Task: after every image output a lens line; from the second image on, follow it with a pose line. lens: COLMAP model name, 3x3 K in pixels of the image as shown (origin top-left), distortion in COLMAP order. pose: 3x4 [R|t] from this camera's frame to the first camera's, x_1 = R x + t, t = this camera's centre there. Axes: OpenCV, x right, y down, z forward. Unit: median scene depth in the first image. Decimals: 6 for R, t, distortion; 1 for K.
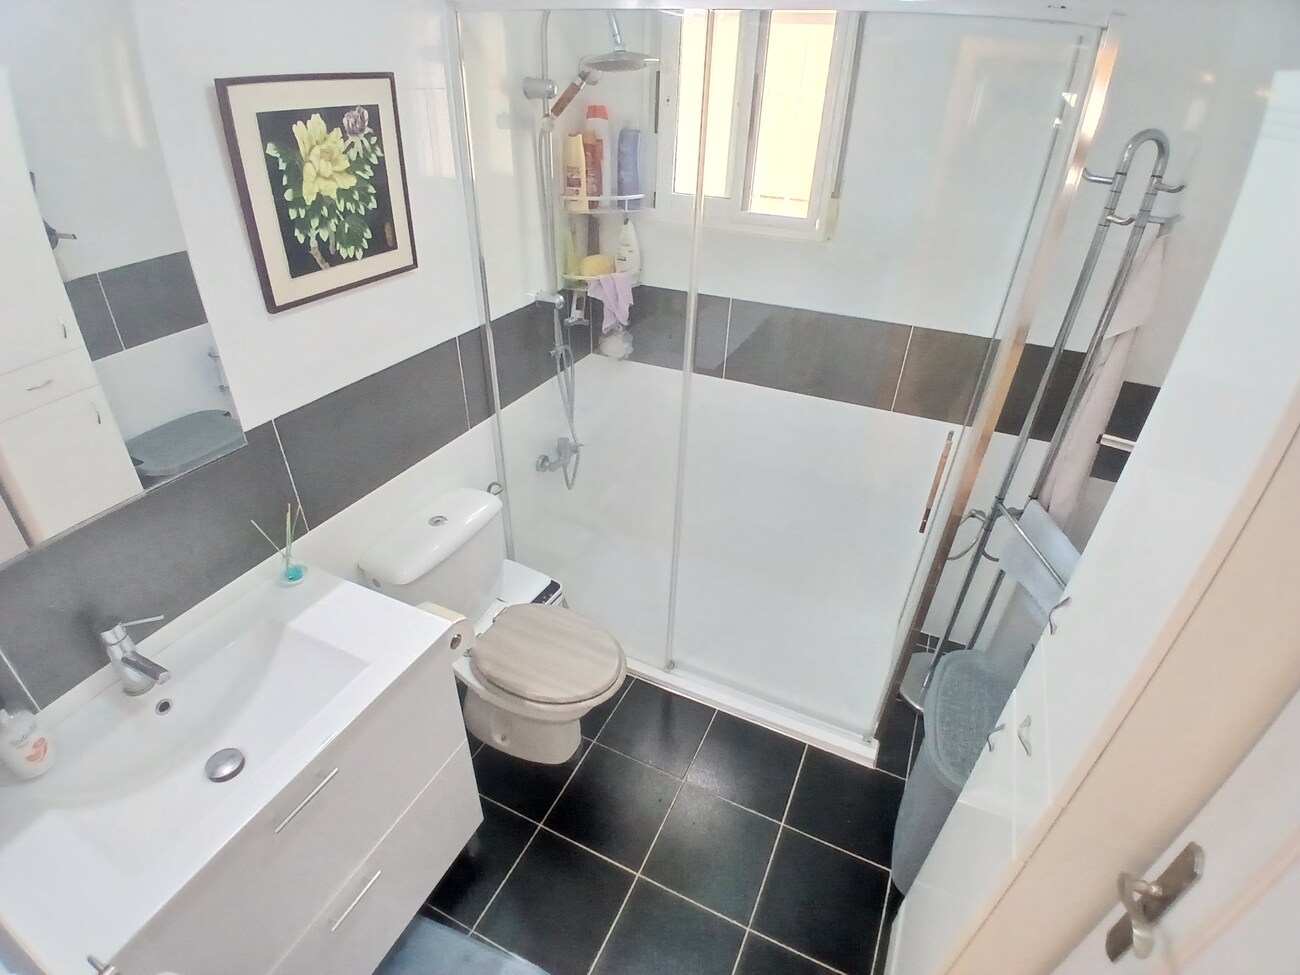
lens RADIAL K [[648.0, 0, 648.0], [0, 648.0, 499.1], [0, 0, 1]] dist [-0.003123, -0.036224]
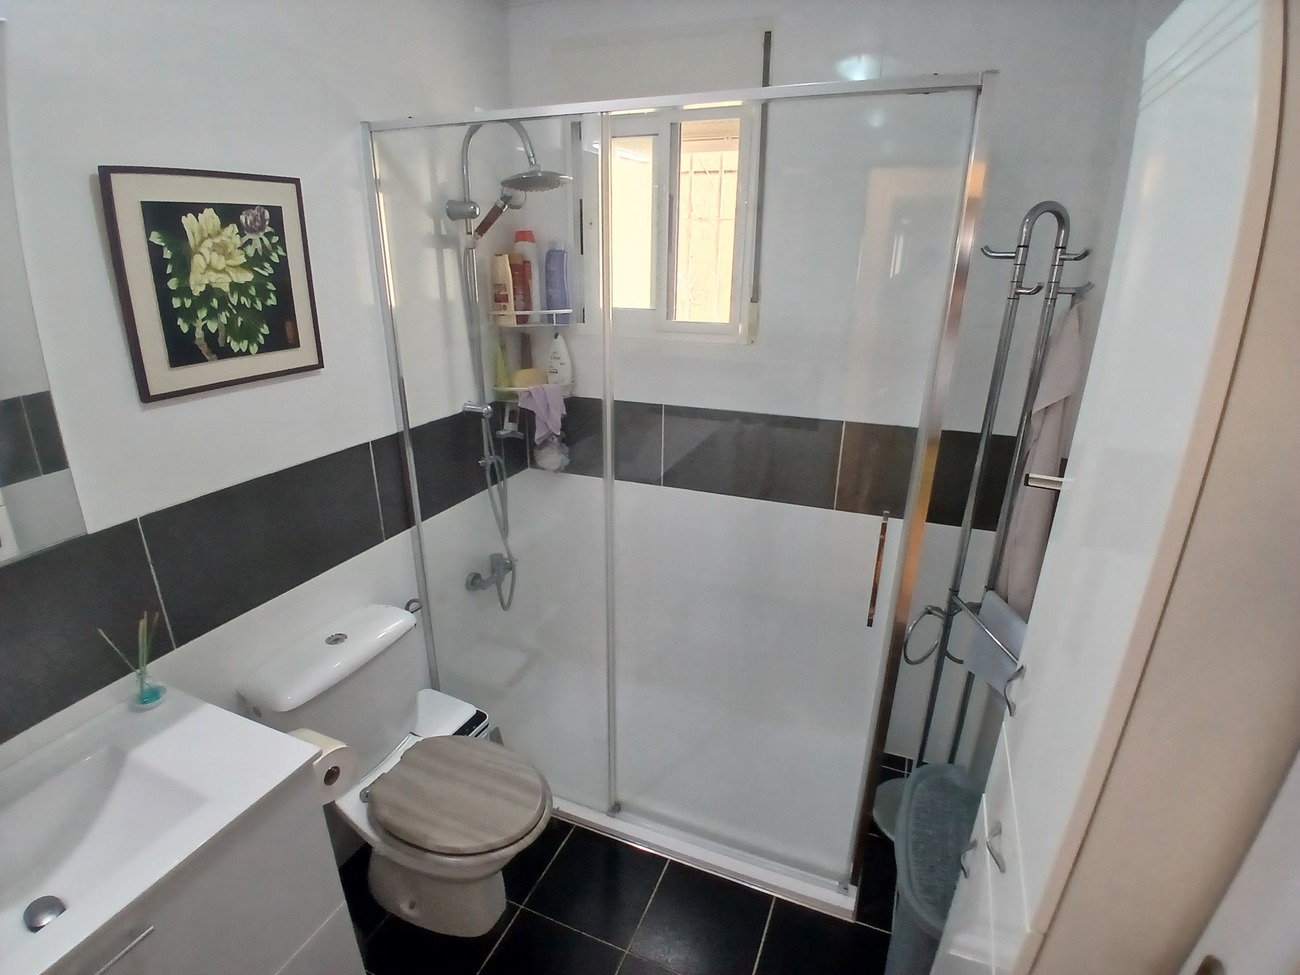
lens RADIAL K [[648.0, 0, 648.0], [0, 648.0, 499.1], [0, 0, 1]] dist [-0.003123, -0.036224]
pose [[0.998910, -0.032813, 0.033210, 0.079145], [0.039350, 0.974547, -0.220701, 0.057711], [-0.025123, 0.221767, 0.974776, 0.077346]]
